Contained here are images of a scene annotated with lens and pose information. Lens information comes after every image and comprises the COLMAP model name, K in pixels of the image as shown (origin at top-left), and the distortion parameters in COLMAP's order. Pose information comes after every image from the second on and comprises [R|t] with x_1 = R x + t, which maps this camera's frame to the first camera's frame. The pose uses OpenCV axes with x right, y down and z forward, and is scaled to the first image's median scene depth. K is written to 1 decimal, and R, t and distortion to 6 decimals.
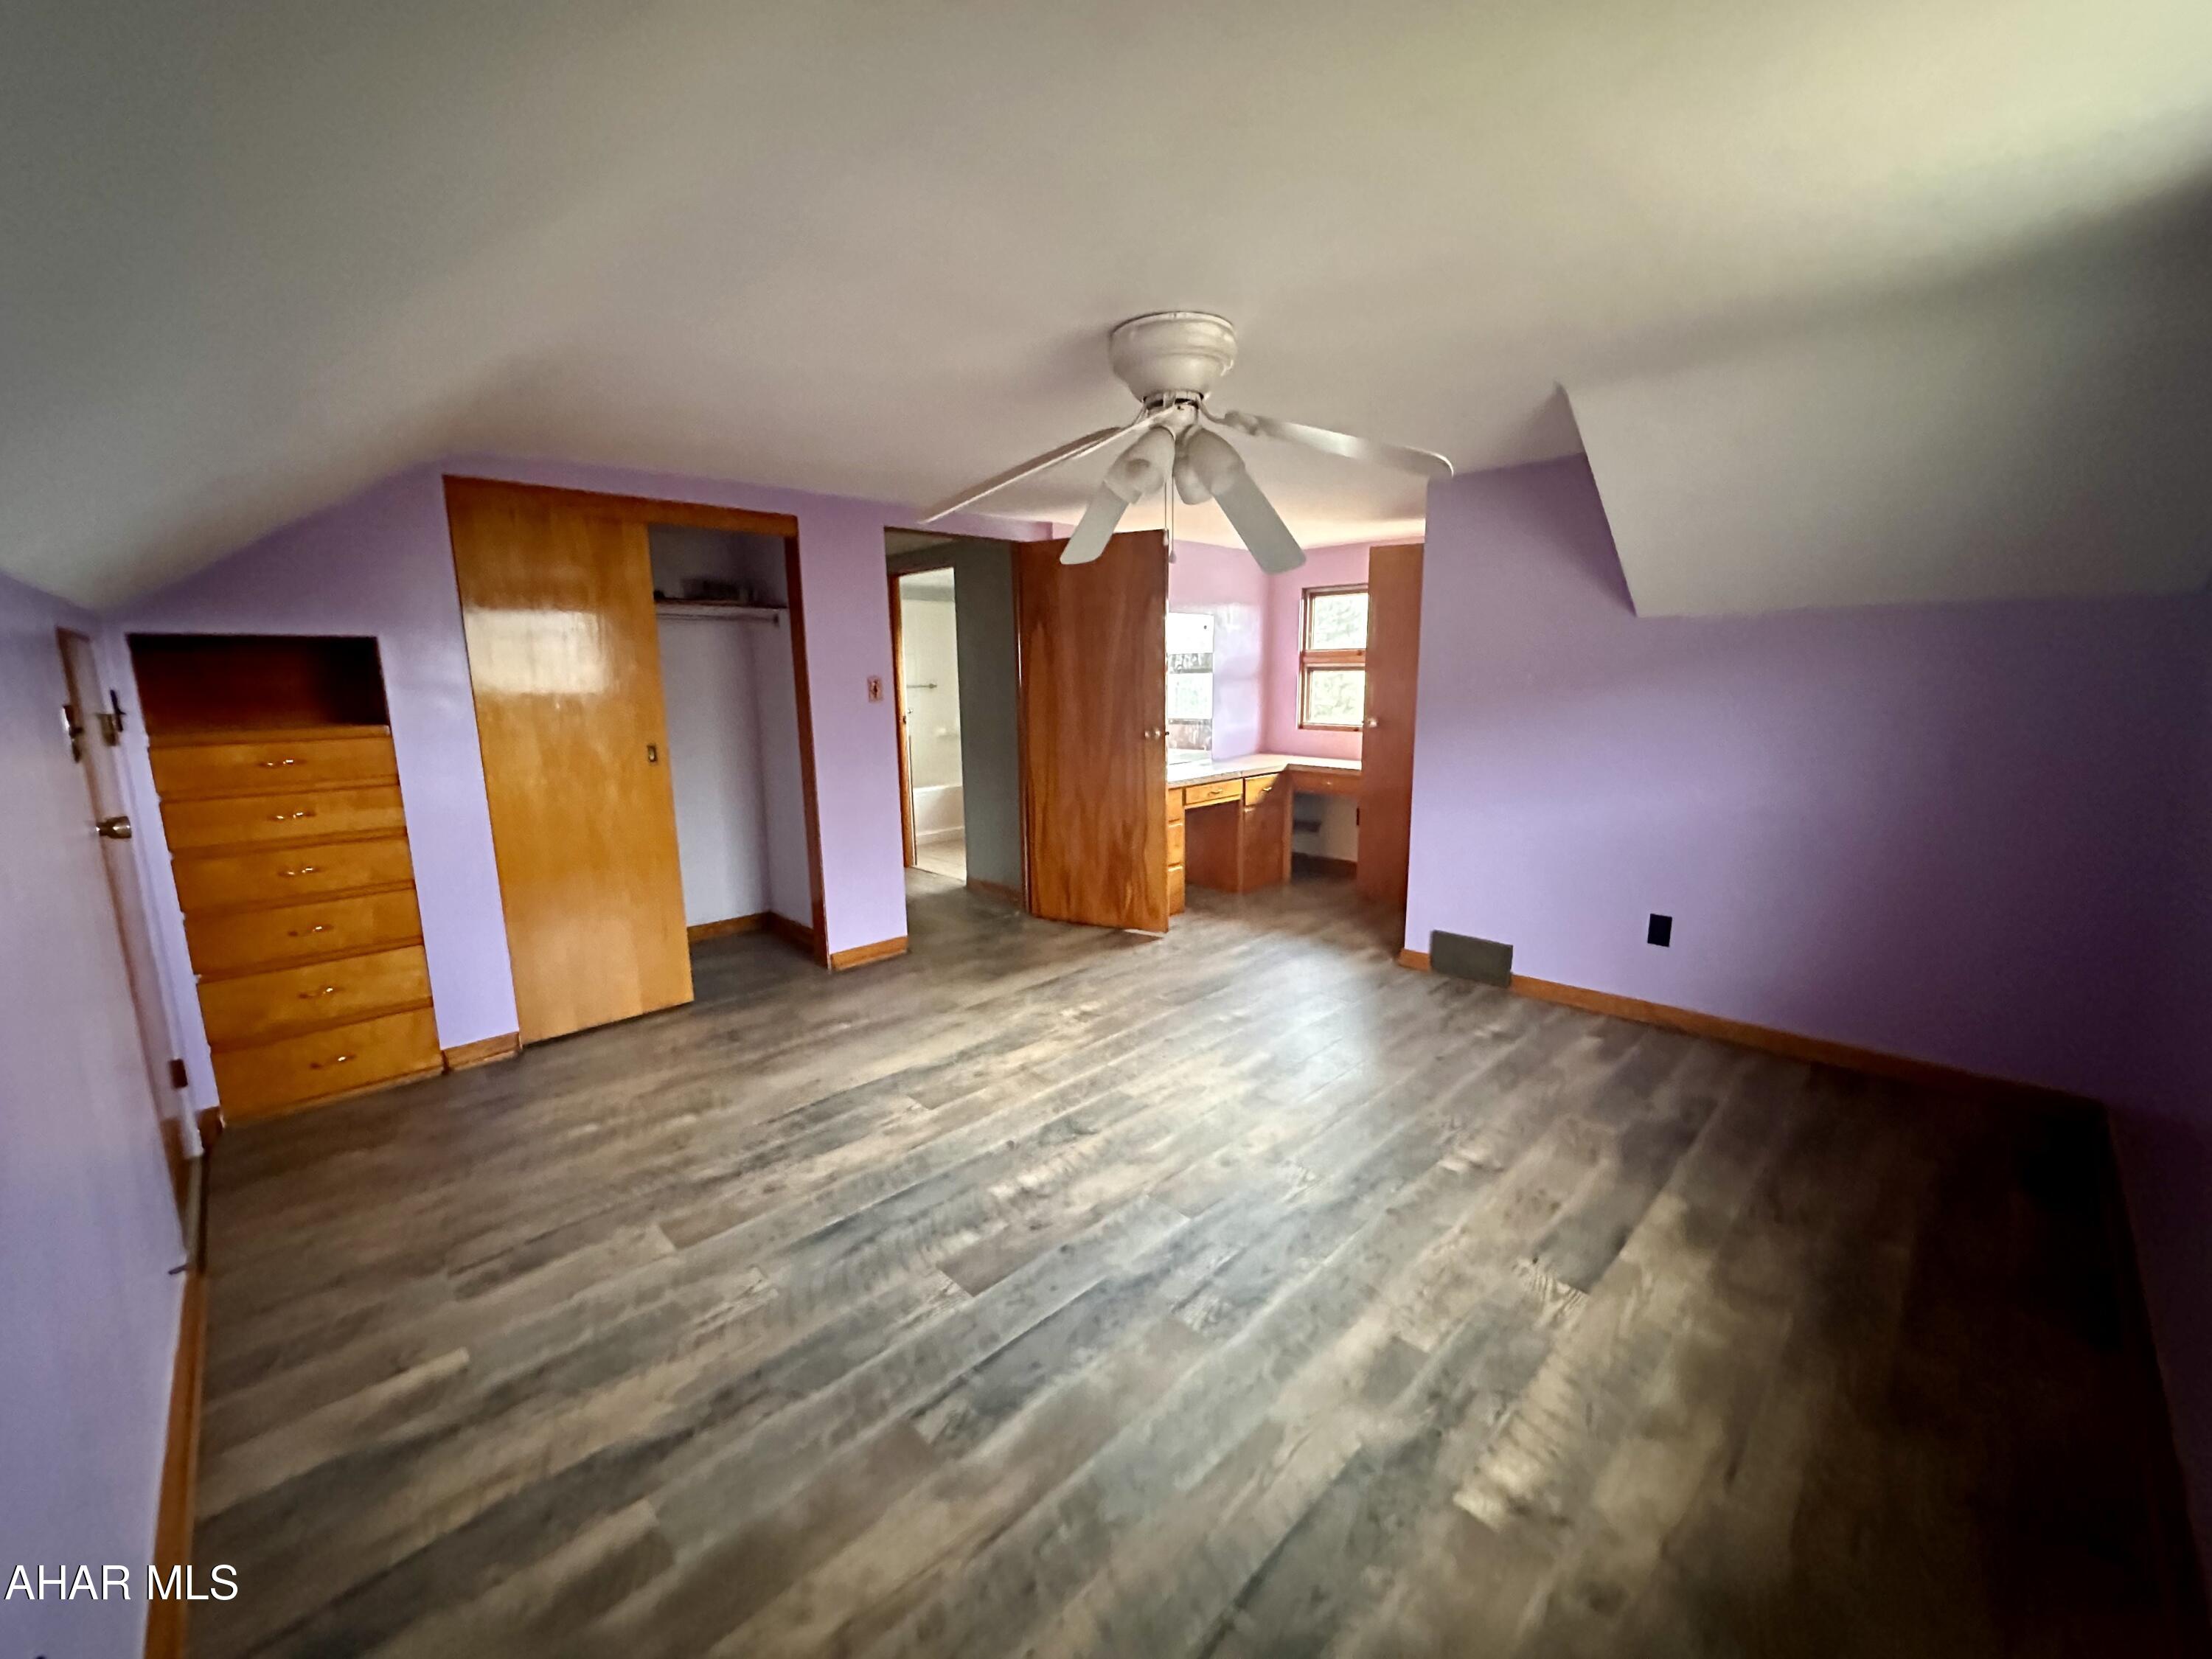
lens RADIAL K [[873.1, 0, 1092.9], [0, 873.1, 811.5], [0, 0, 1]] dist [-0.003528, -0.000705]
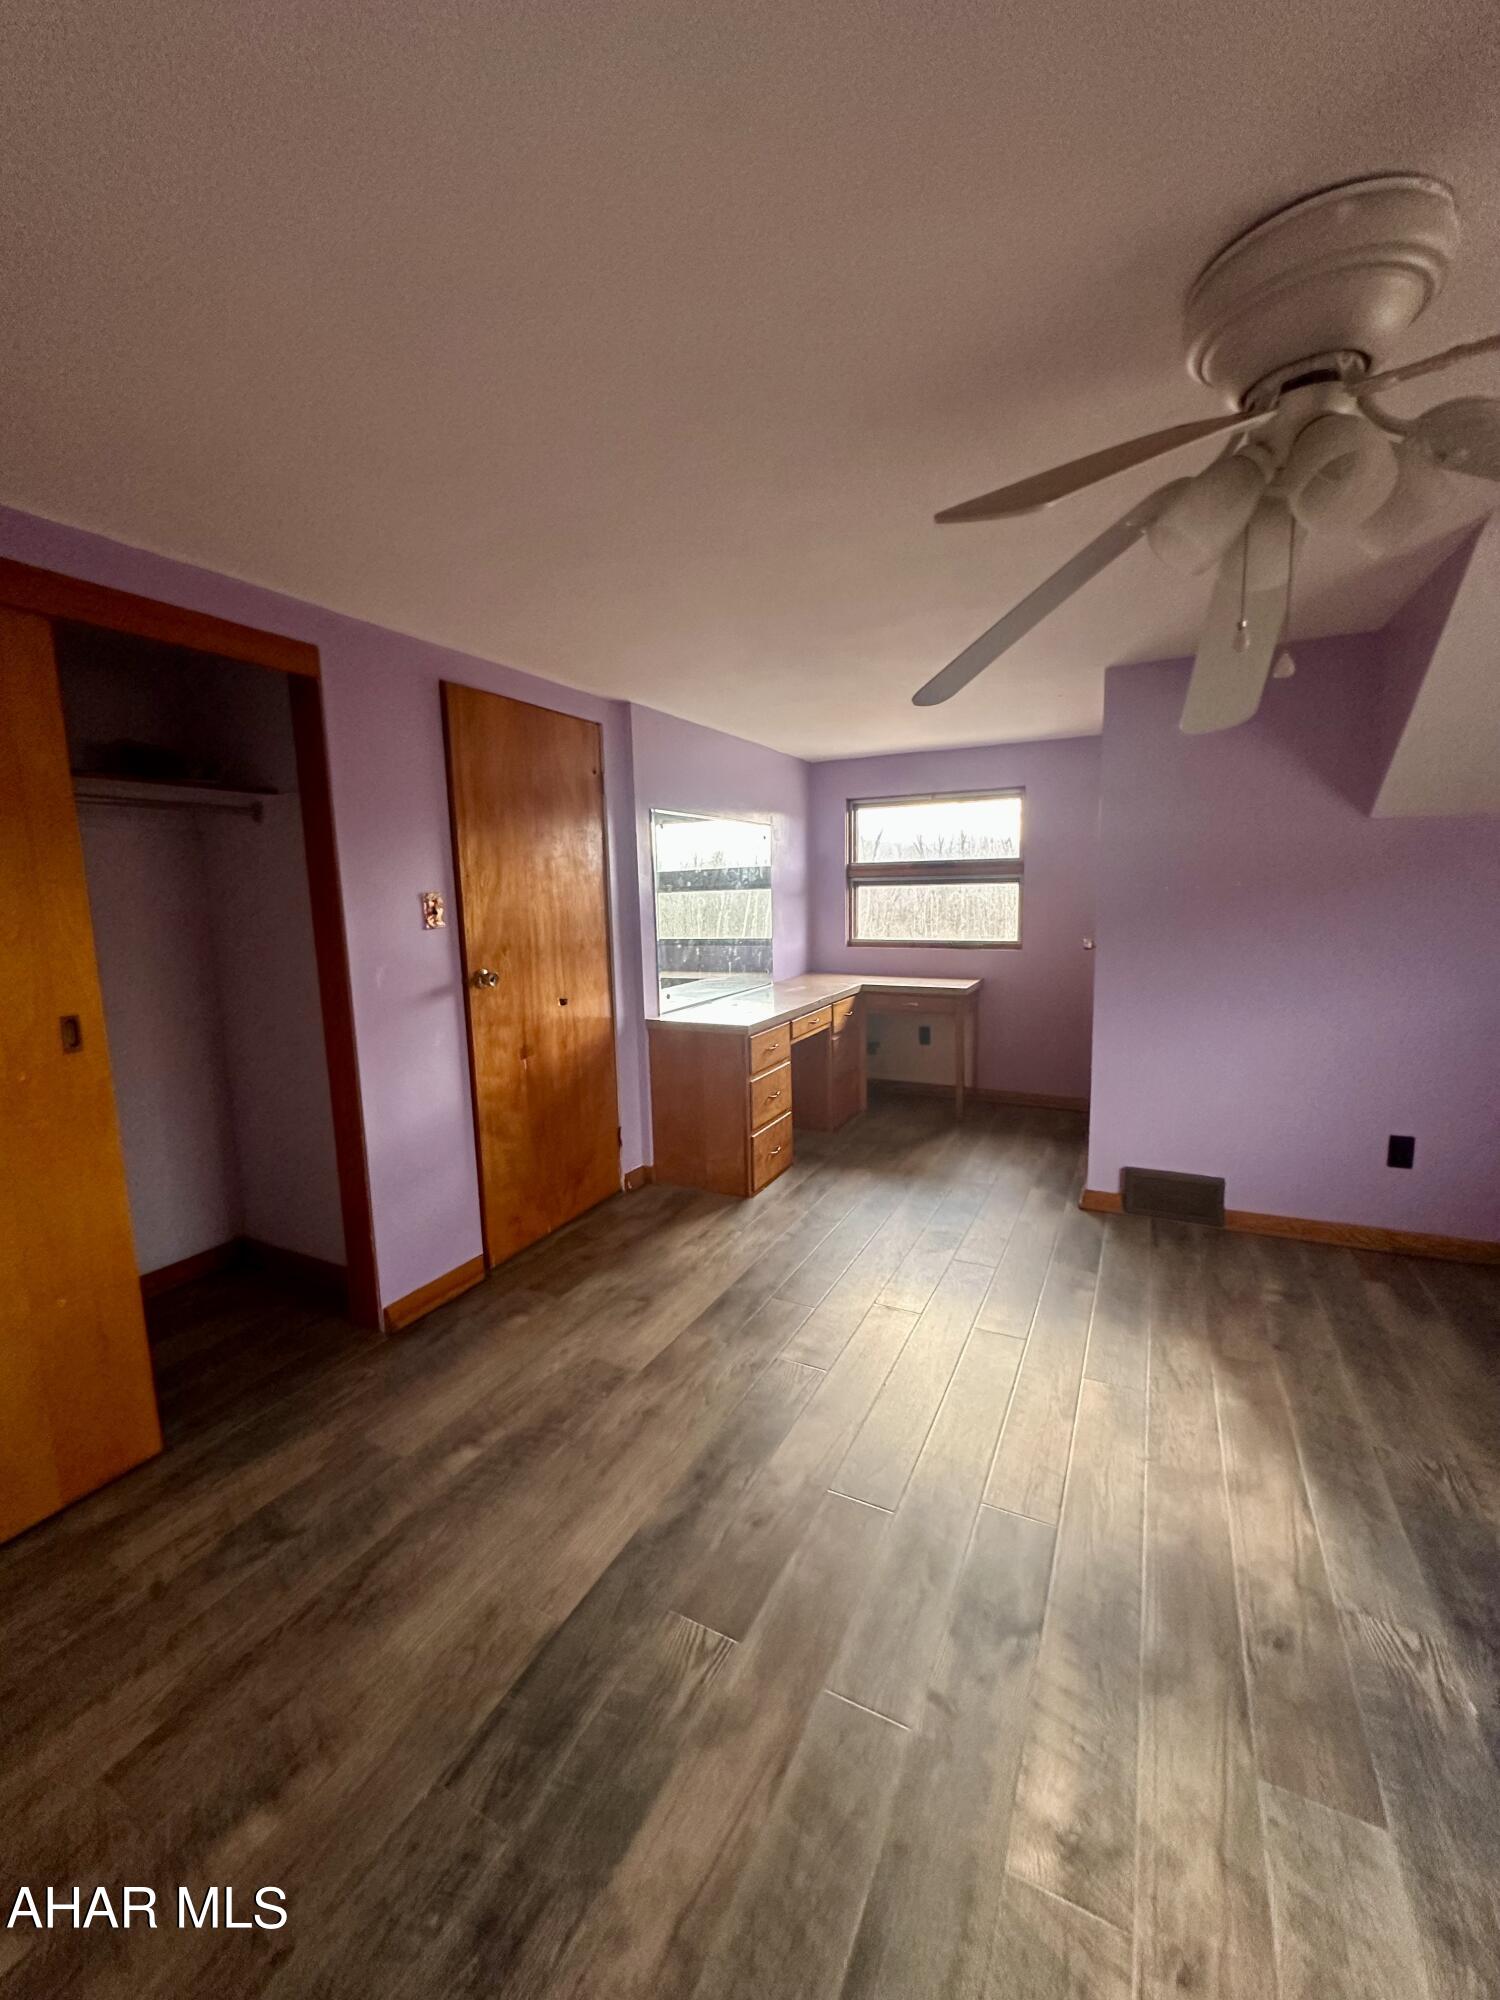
lens RADIAL K [[789.4, 0, 748.6], [0, 789.4, 991.8], [0, 0, 1]] dist [-0.003528, -0.000705]
pose [[0.945505, -0.049731, 0.321787, -0.332968], [0.060429, 0.997900, -0.023335, -0.071244], [-0.319951, 0.041508, 0.946524, 0.504958]]
